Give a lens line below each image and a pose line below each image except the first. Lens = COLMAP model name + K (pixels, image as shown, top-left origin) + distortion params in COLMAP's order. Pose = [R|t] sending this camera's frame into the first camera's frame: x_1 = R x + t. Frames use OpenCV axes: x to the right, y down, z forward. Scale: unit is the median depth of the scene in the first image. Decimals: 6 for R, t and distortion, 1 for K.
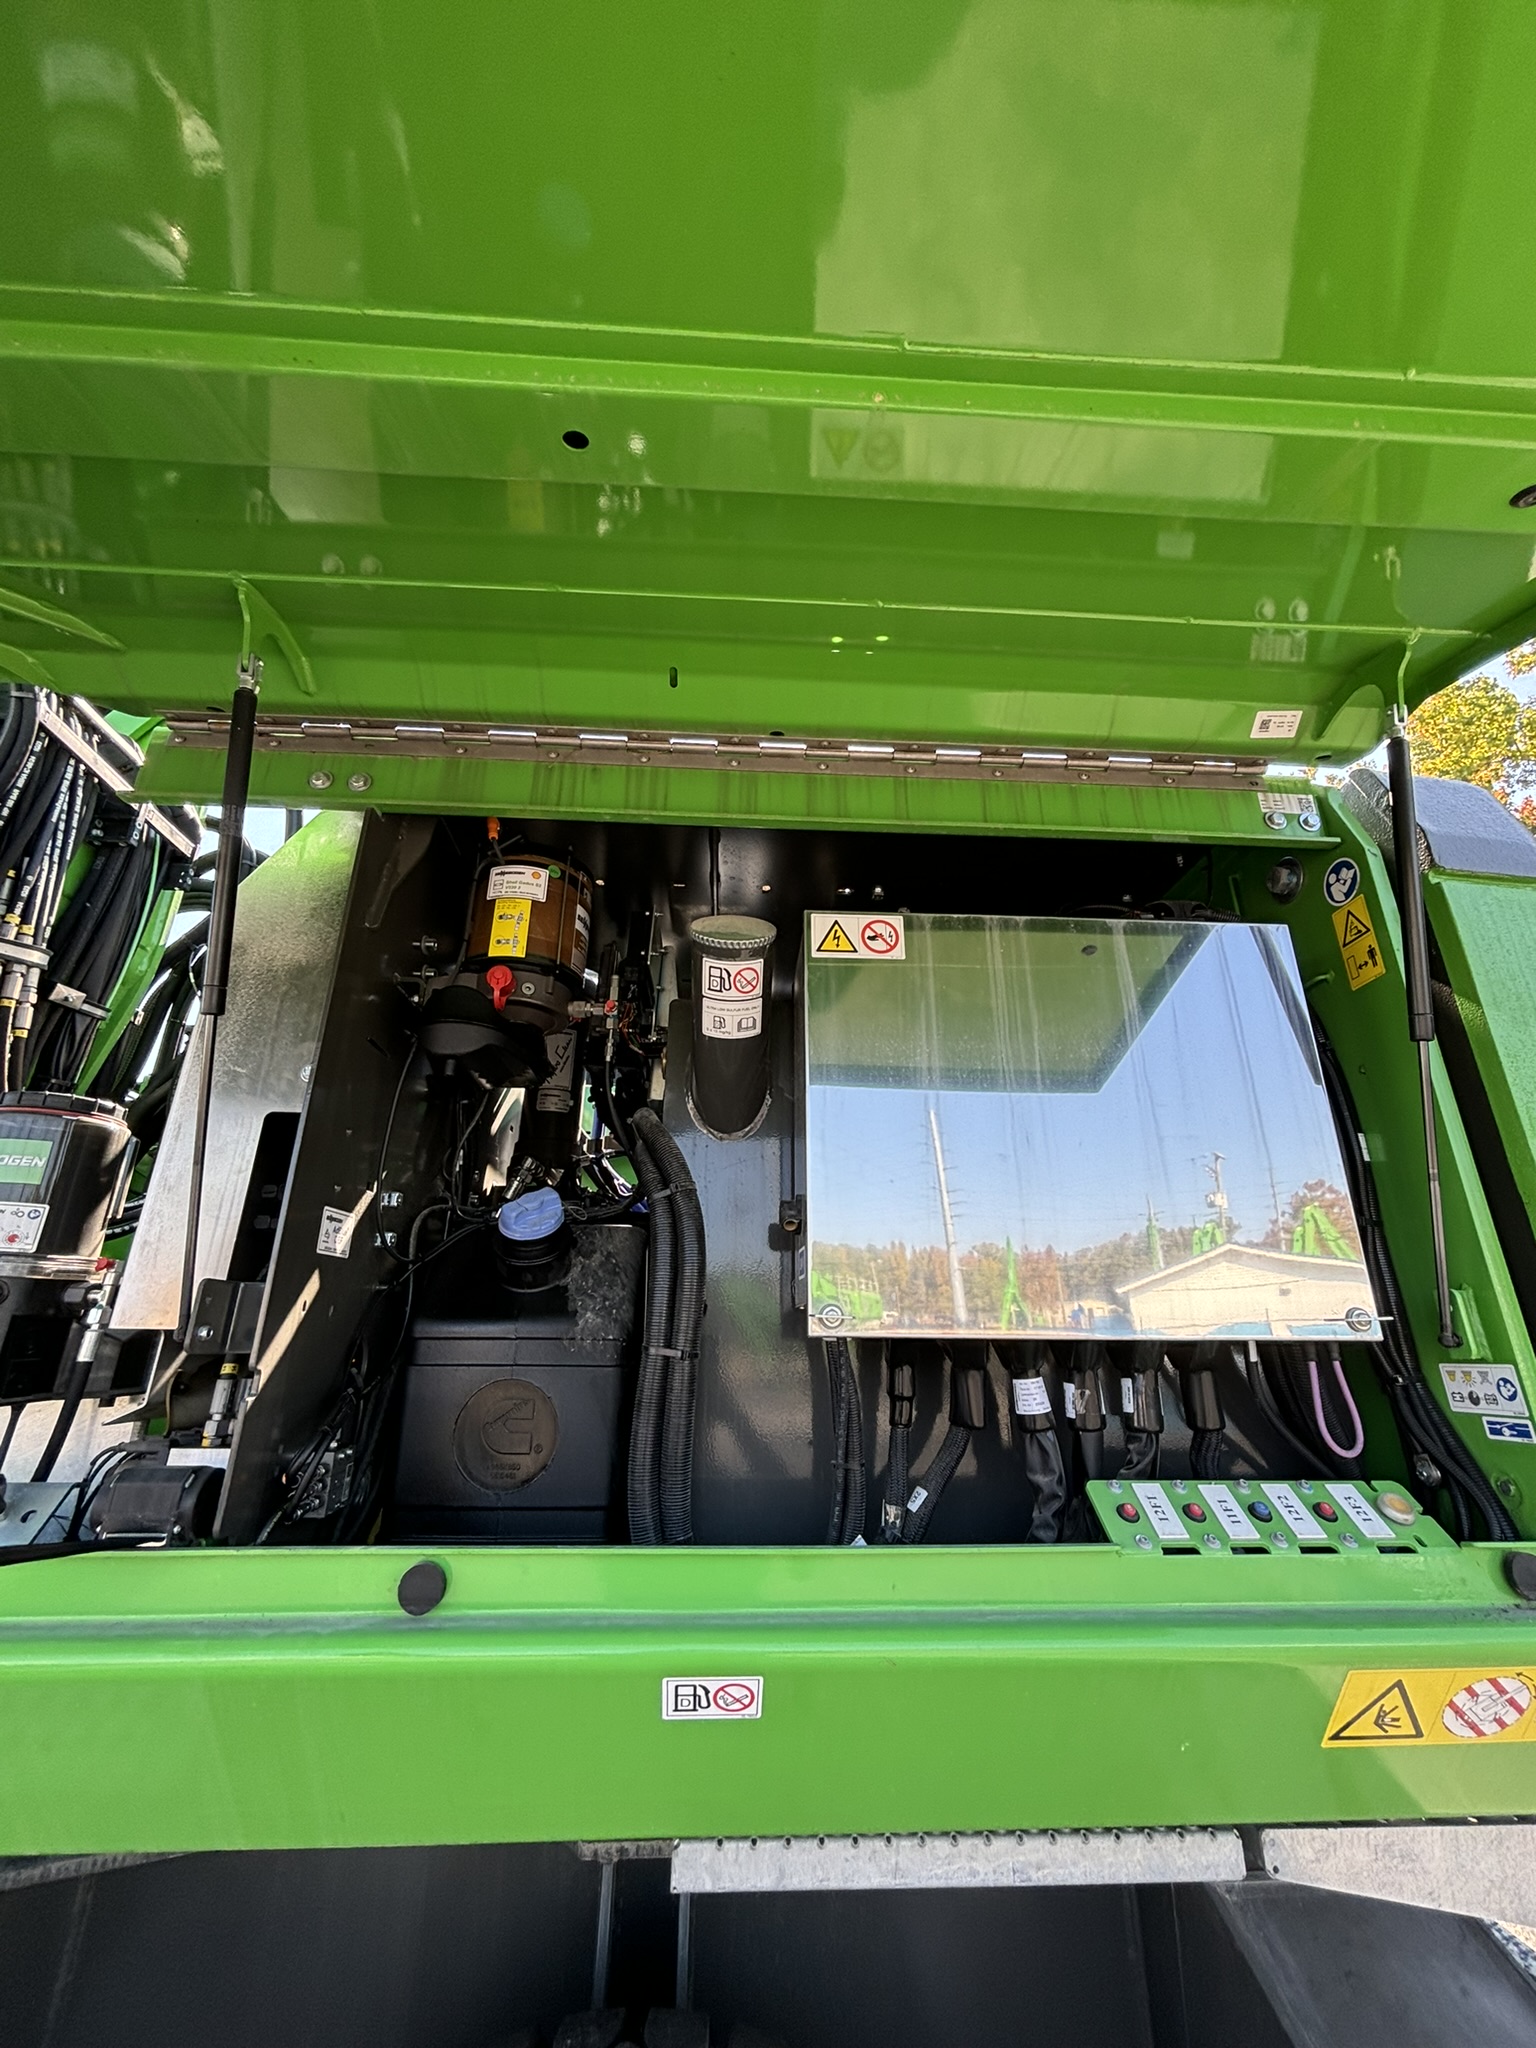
lens RADIAL K [[831.6, 0, 775.9], [0, 831.6, 1026.5], [0, 0, 1]] dist [-0.000264, -0.000001]
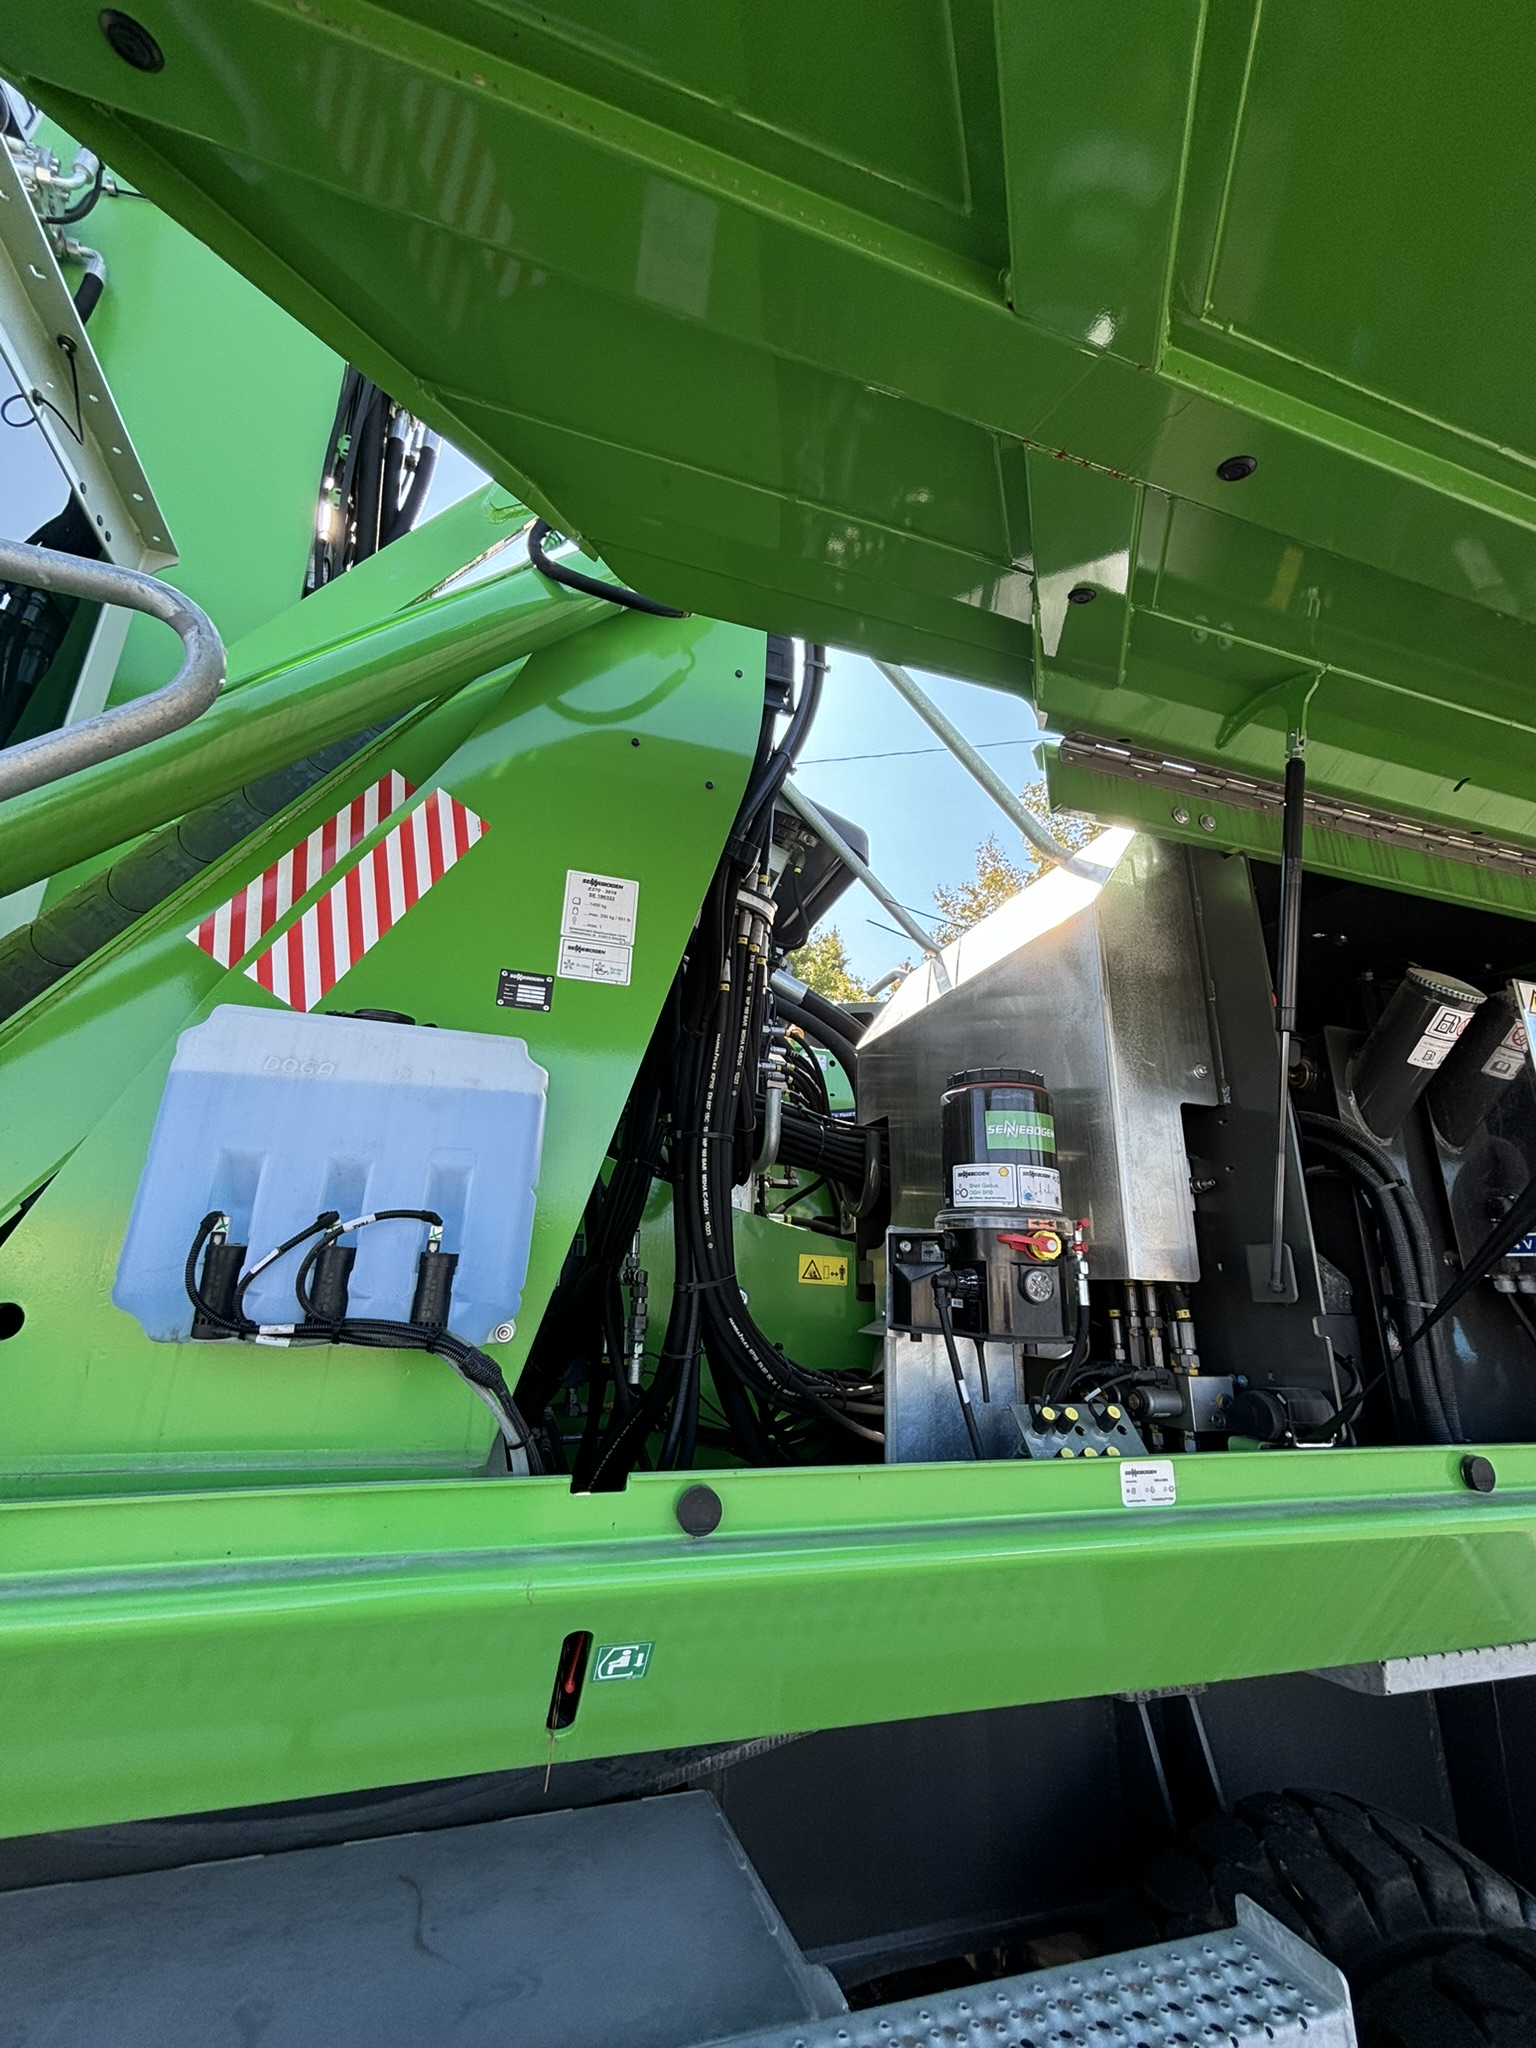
lens RADIAL K [[831.6, 0, 770.5], [0, 831.6, 1026.0], [0, 0, 1]] dist [-0.000264, -0.000001]
pose [[0.965081, 0.104932, 0.240018, -1.399941], [-0.119307, 0.991786, 0.046122, 0.009327], [-0.233207, -0.073147, 0.969672, -0.007507]]
